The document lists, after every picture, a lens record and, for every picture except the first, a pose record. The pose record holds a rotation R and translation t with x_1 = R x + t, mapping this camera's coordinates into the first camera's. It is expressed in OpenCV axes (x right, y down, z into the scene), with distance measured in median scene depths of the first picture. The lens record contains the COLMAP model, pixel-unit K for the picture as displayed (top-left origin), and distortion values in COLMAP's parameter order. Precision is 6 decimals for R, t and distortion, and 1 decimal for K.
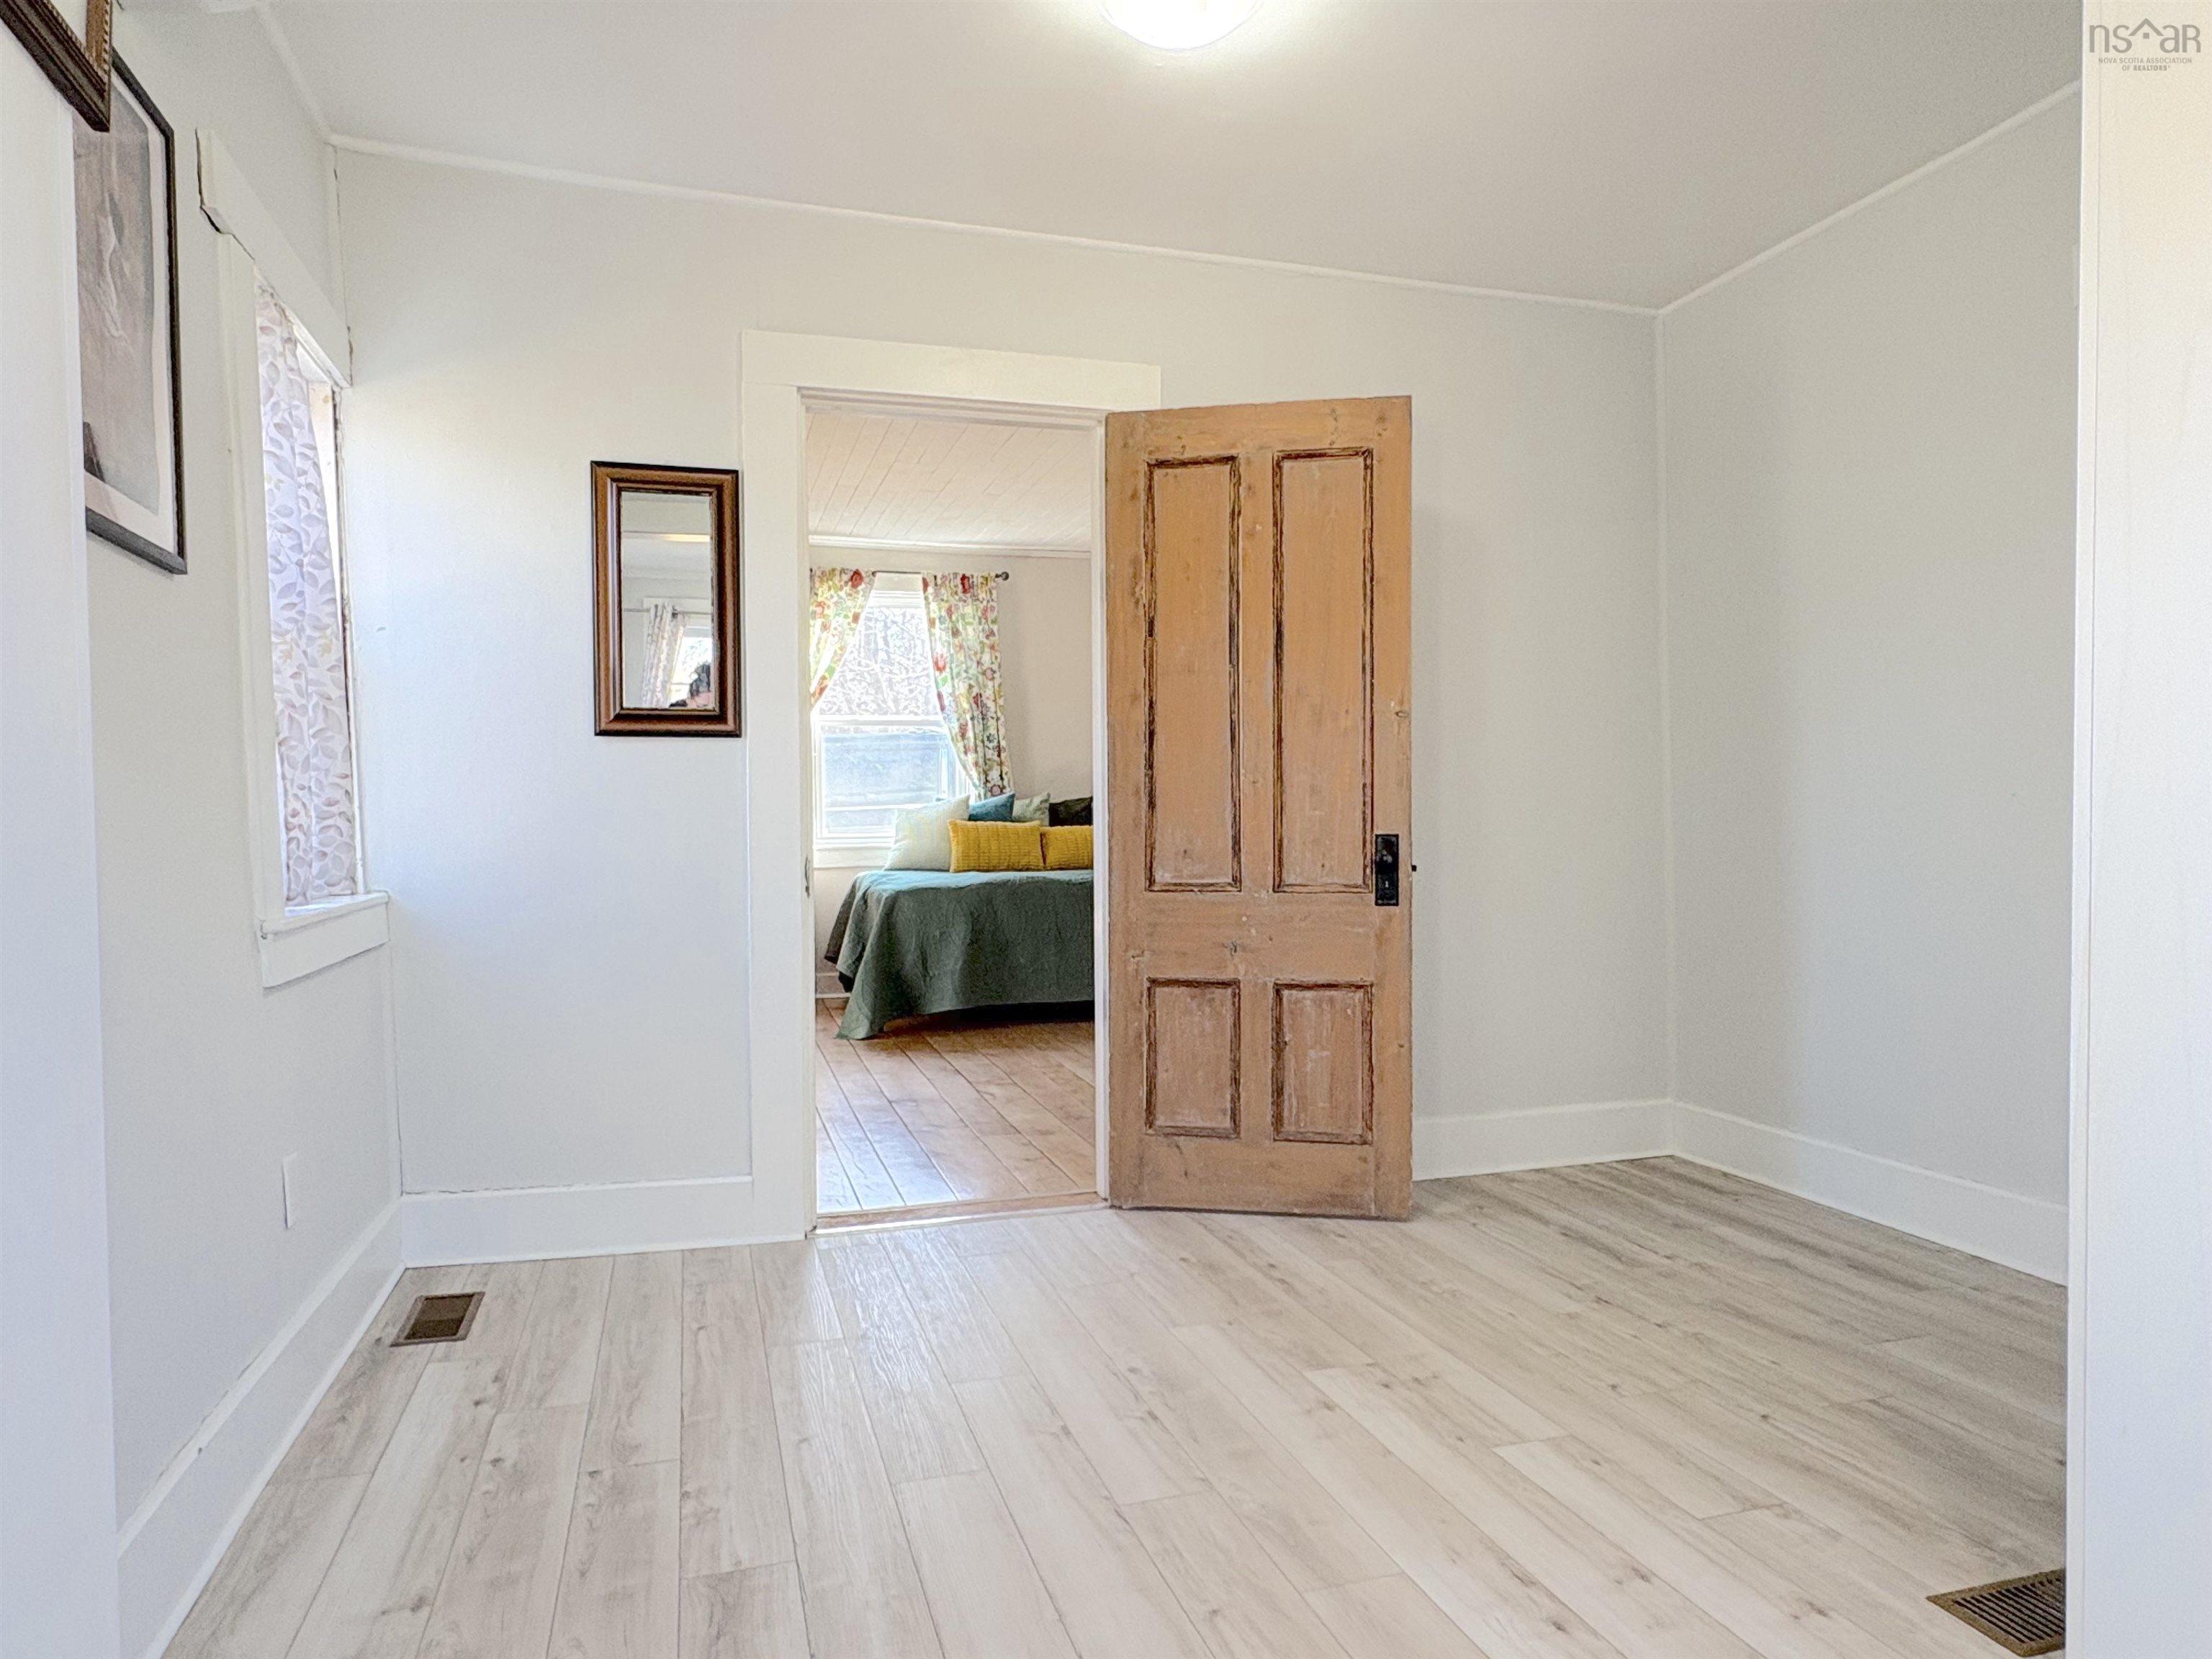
lens RADIAL K [[1400.5, 0, 1113.0], [0, 1400.5, 837.0], [0, 0, 1]] dist [-0.006280, 0.006495]
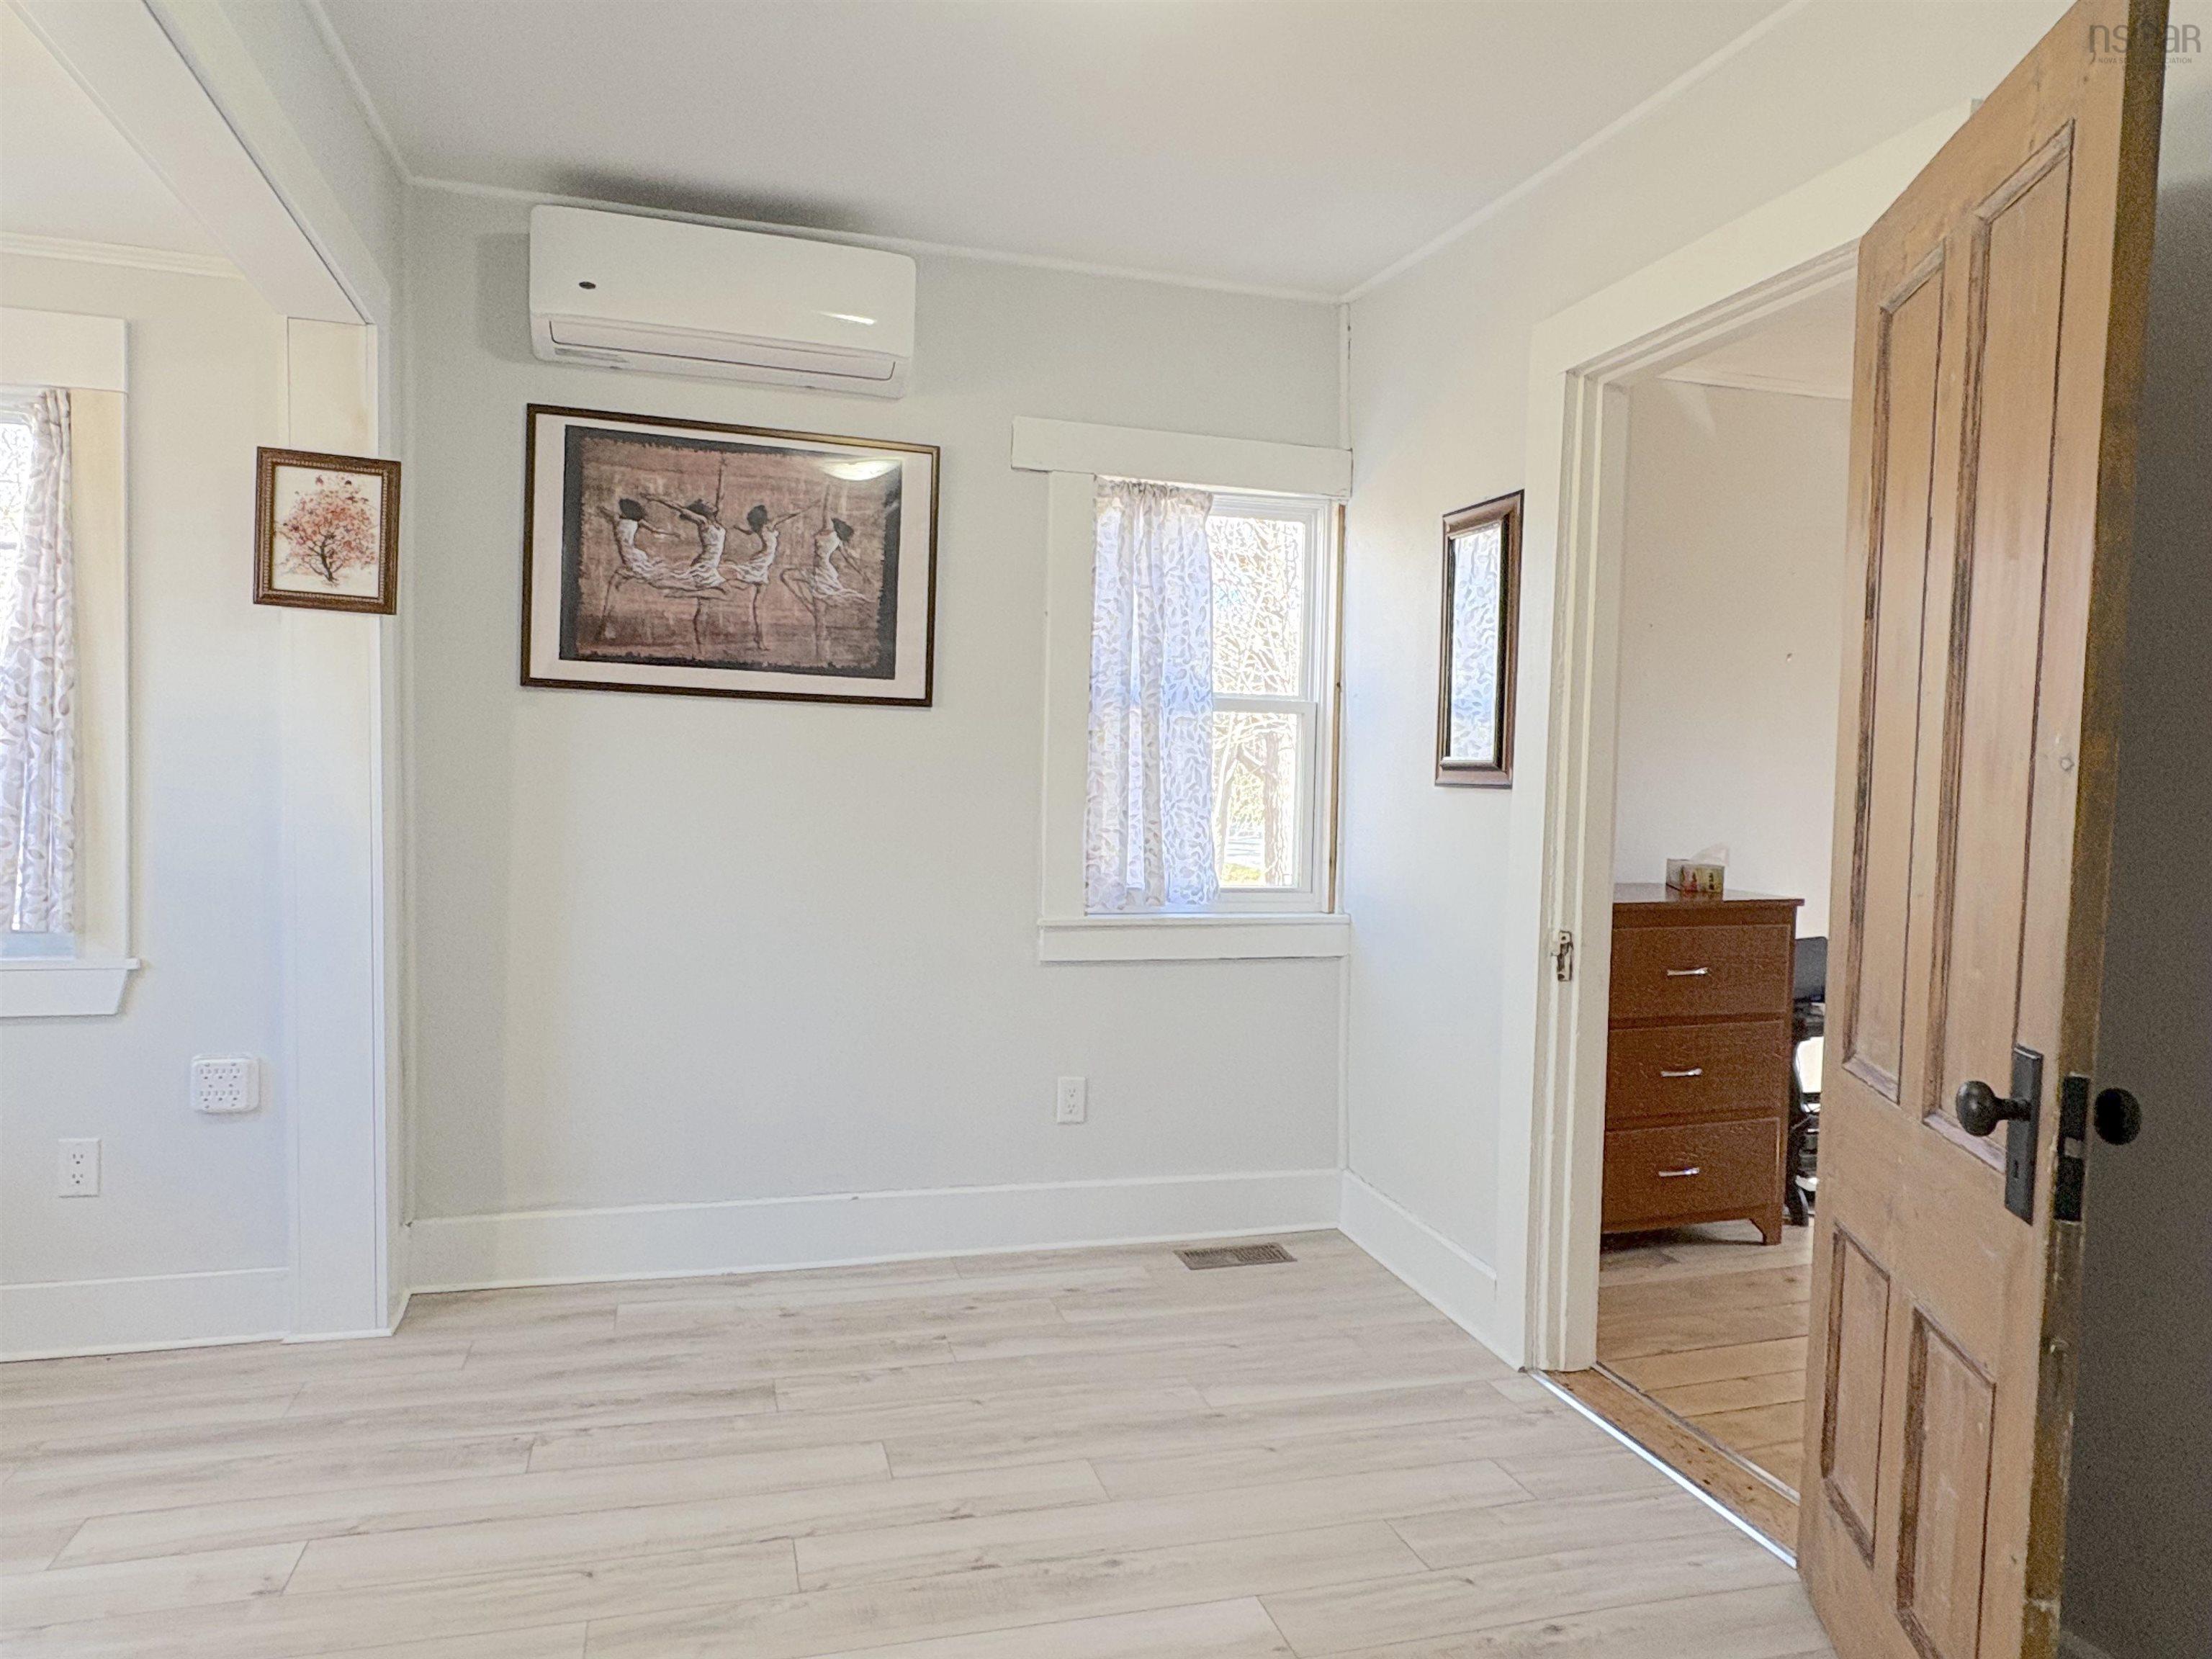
lens RADIAL K [[1400.5, 0, 1088.3], [0, 1400.5, 846.0], [0, 0, 1]] dist [-0.006280, 0.006495]
pose [[-0.024792, 0.060956, -0.997833, 0.653343], [-0.038587, 0.997337, 0.061884, -0.082148], [0.998948, 0.040037, -0.022374, 0.769514]]
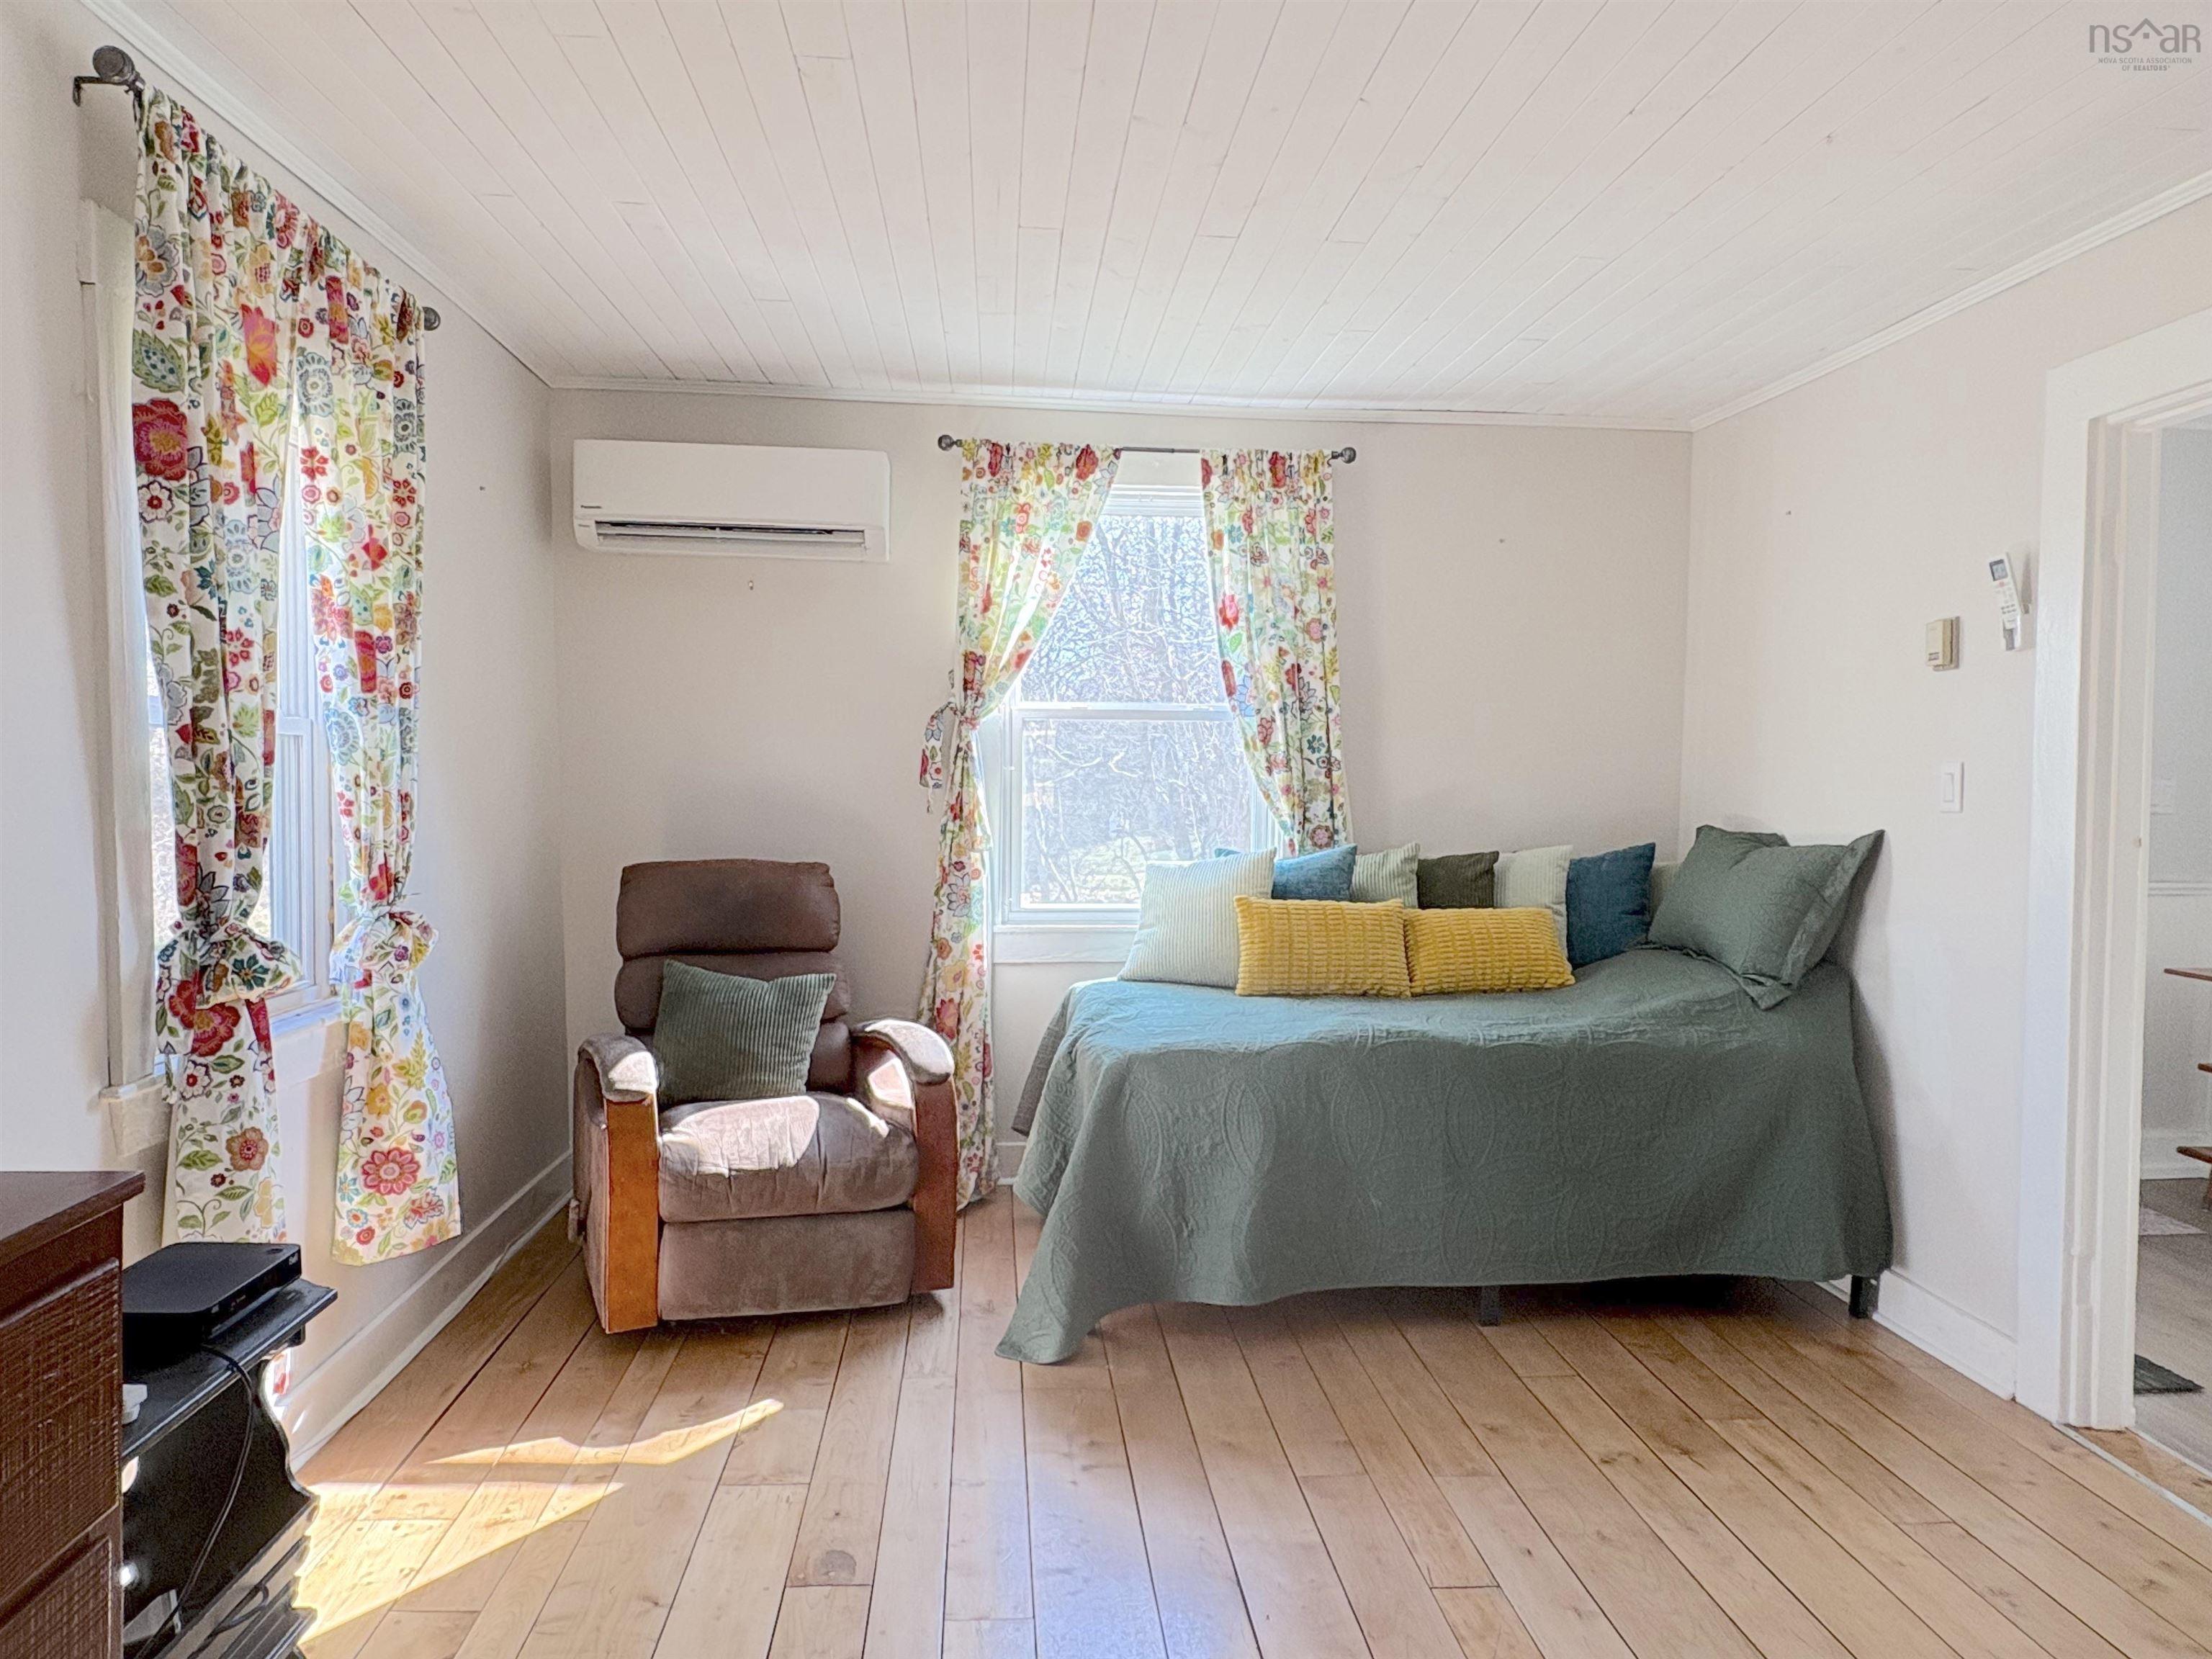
lens RADIAL K [[1400.5, 0, 1086.9], [0, 1400.5, 823.5], [0, 0, 1]] dist [-0.006280, 0.006495]
pose [[0.974491, 0.030179, -0.222389, -0.114803], [-0.026380, 0.999451, 0.020033, -0.108356], [0.222872, -0.013655, 0.974752, 0.978509]]
